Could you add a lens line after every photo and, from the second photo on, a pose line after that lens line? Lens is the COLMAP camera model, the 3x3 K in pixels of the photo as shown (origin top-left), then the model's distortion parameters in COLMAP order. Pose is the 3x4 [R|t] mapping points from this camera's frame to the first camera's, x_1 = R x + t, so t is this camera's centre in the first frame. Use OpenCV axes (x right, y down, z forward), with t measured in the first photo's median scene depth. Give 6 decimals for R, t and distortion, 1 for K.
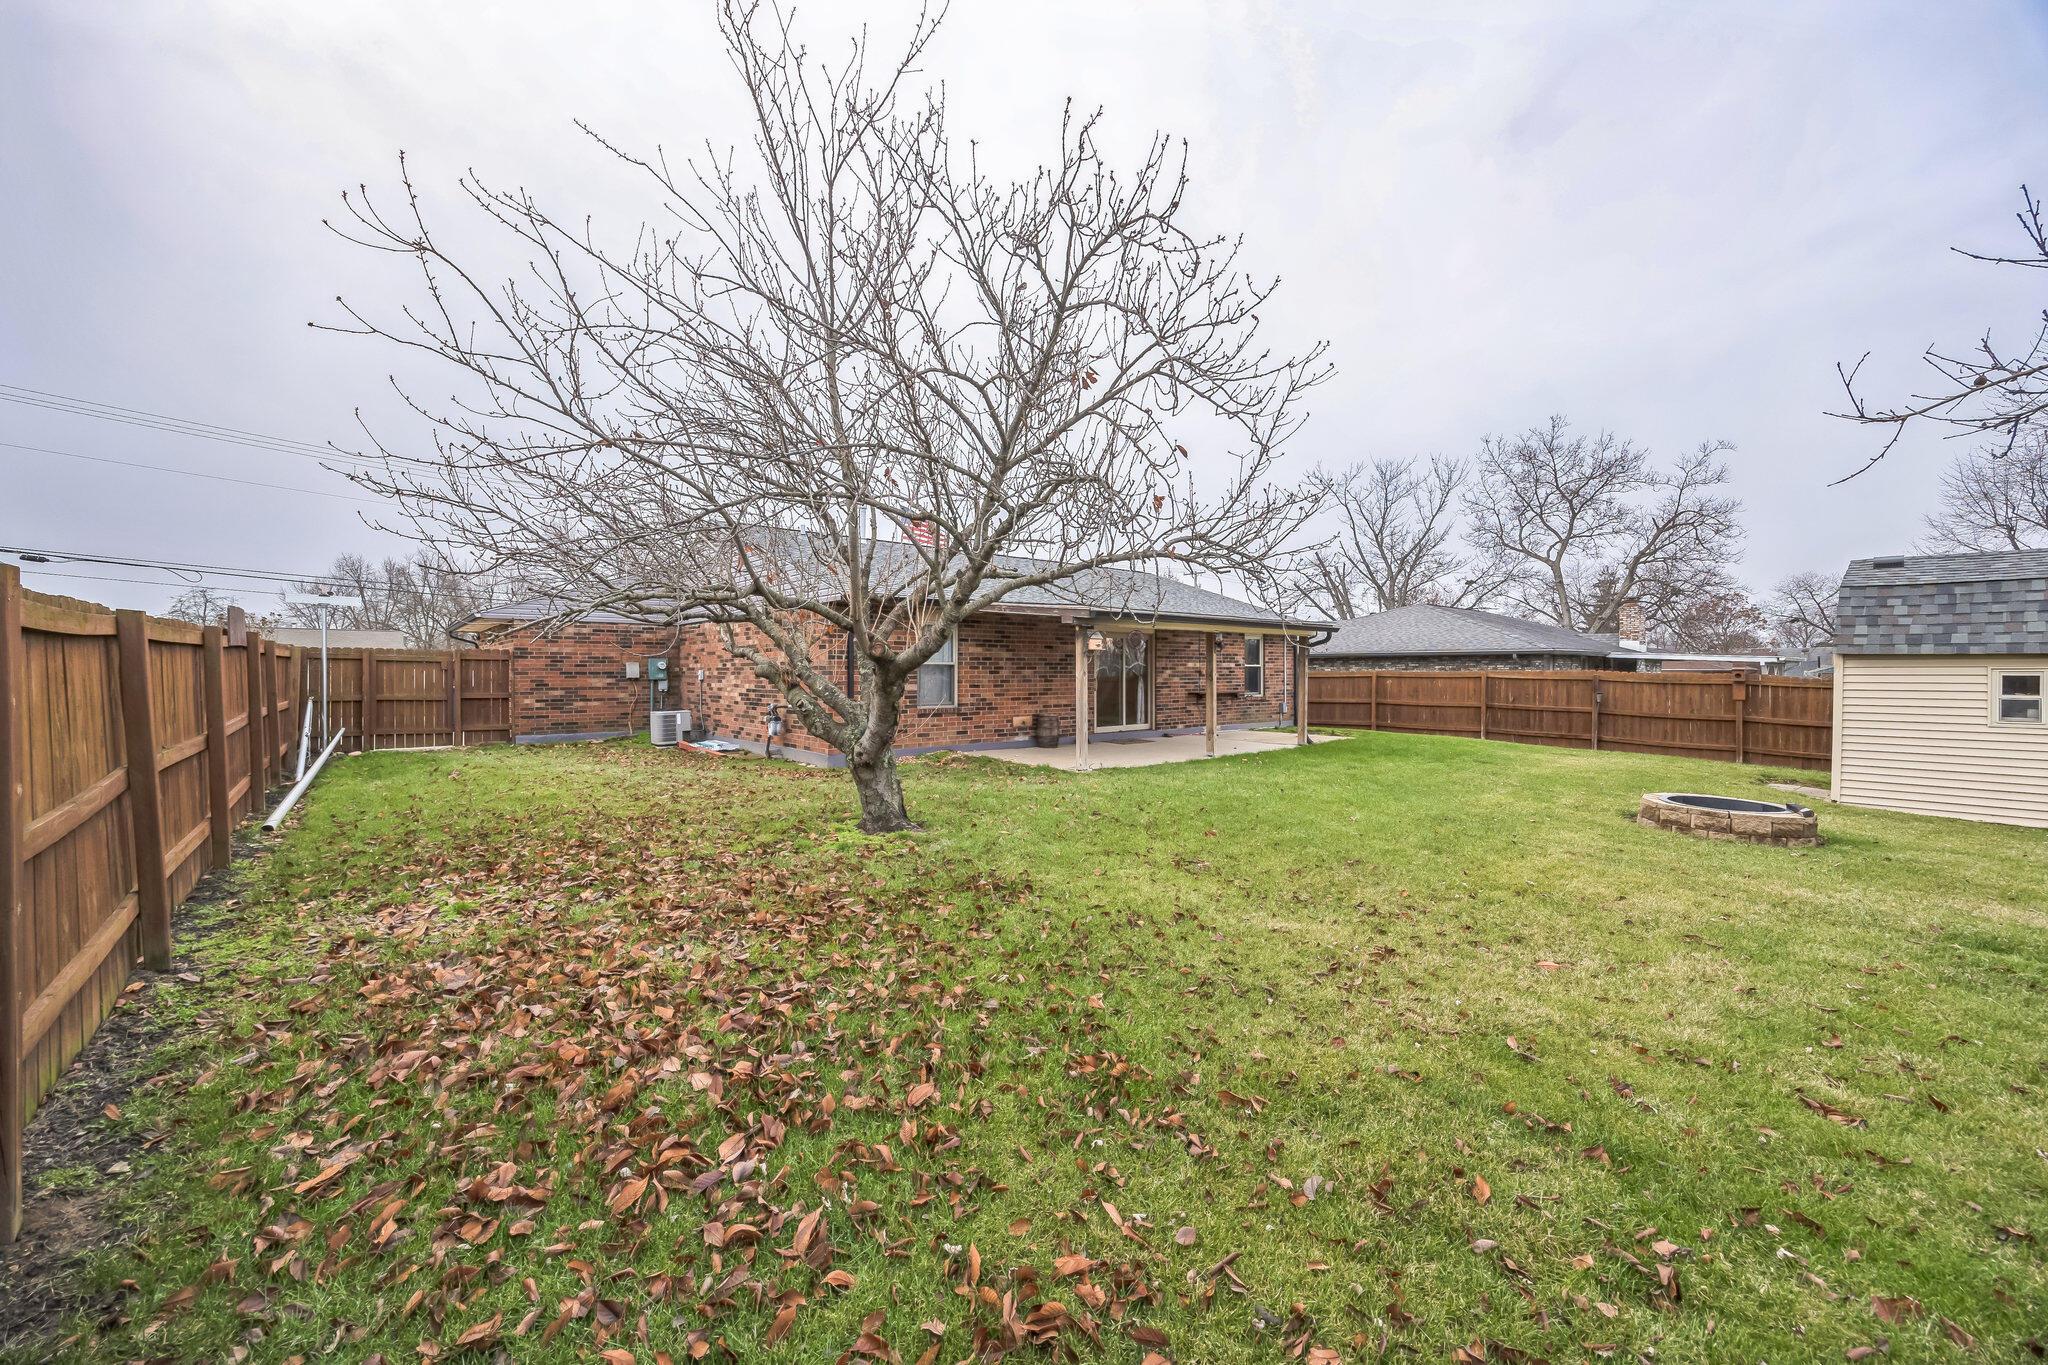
lens RADIAL K [[807.9, 0, 1017.1], [0, 807.9, 674.7], [0, 0, 1]] dist [0.000068, -0.000082]
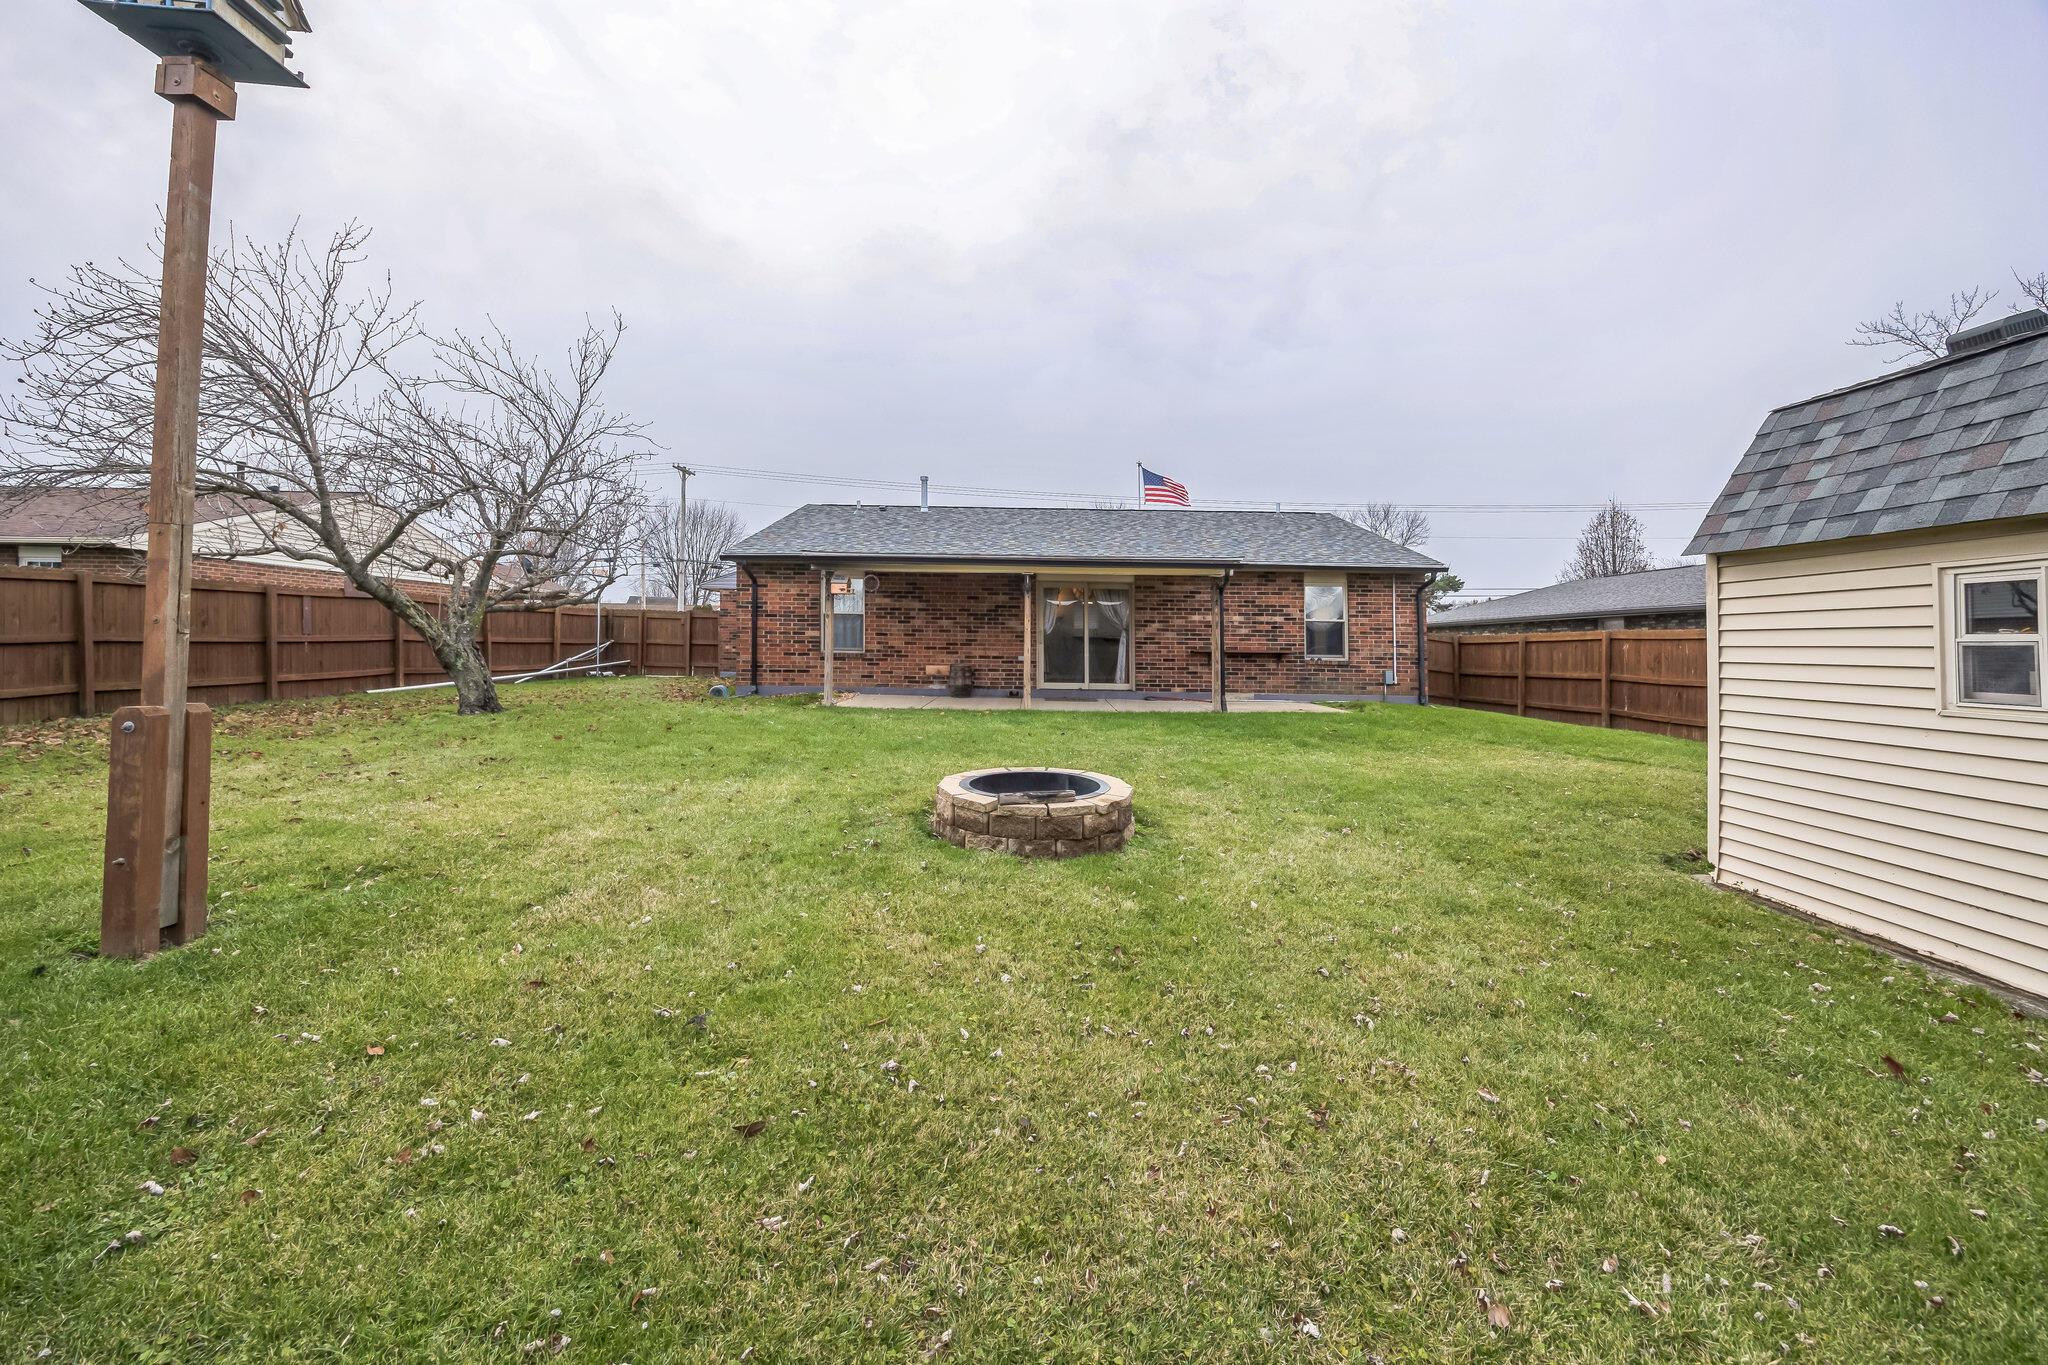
lens RADIAL K [[807.9, 0, 1017.1], [0, 807.9, 674.7], [0, 0, 1]] dist [0.000068, -0.000082]
pose [[0.774429, 0.035778, -0.631649, 0.724706], [-0.018534, 0.999254, 0.033877, 0.026320], [0.632390, -0.014528, 0.774514, 0.262774]]
